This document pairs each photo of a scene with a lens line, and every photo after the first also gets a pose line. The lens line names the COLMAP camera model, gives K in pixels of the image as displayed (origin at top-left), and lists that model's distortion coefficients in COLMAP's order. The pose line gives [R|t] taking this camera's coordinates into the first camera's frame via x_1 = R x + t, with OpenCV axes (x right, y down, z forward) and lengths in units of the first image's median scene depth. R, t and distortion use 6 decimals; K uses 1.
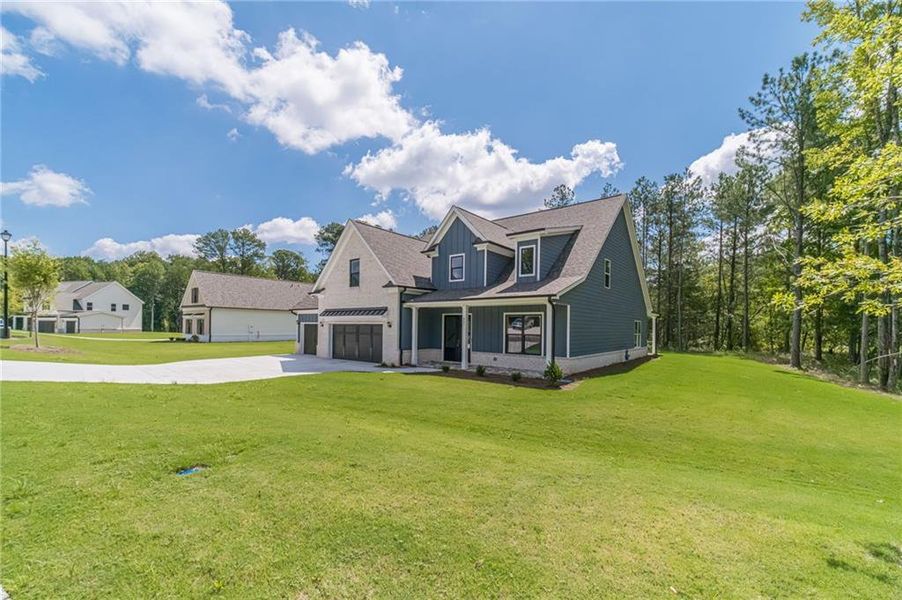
lens RADIAL K [[359.4, 0, 452.8], [0, 359.4, 283.9], [0, 0, 1]] dist [-0.000985, -0.000053]
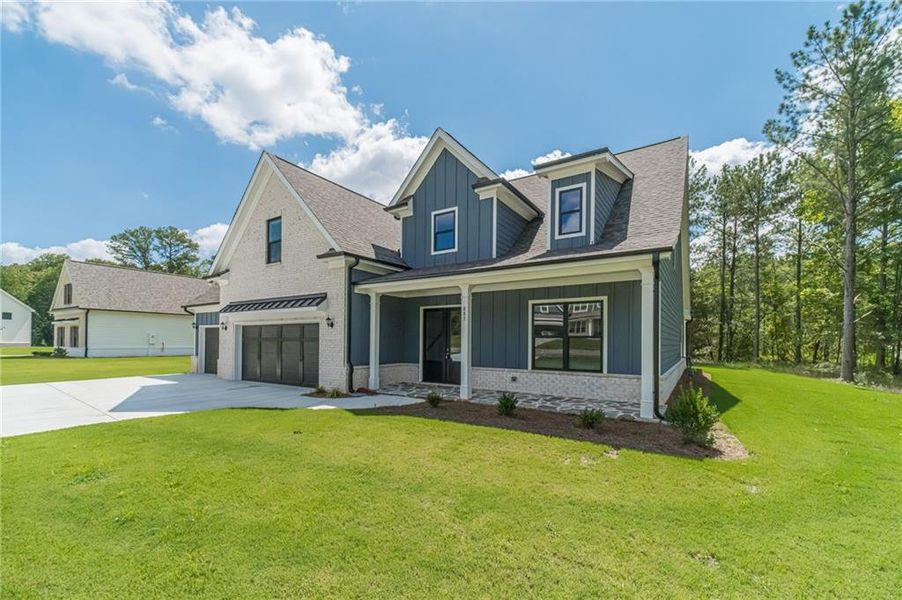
lens RADIAL K [[373.8, 0, 446.2], [0, 373.8, 318.2], [0, 0, 1]] dist [0.002970, 0.000056]
pose [[0.996366, 0.003195, 0.085110, -0.037990], [-0.007915, 0.998446, 0.055169, 0.065652], [-0.084802, -0.055642, 0.994843, 0.351928]]
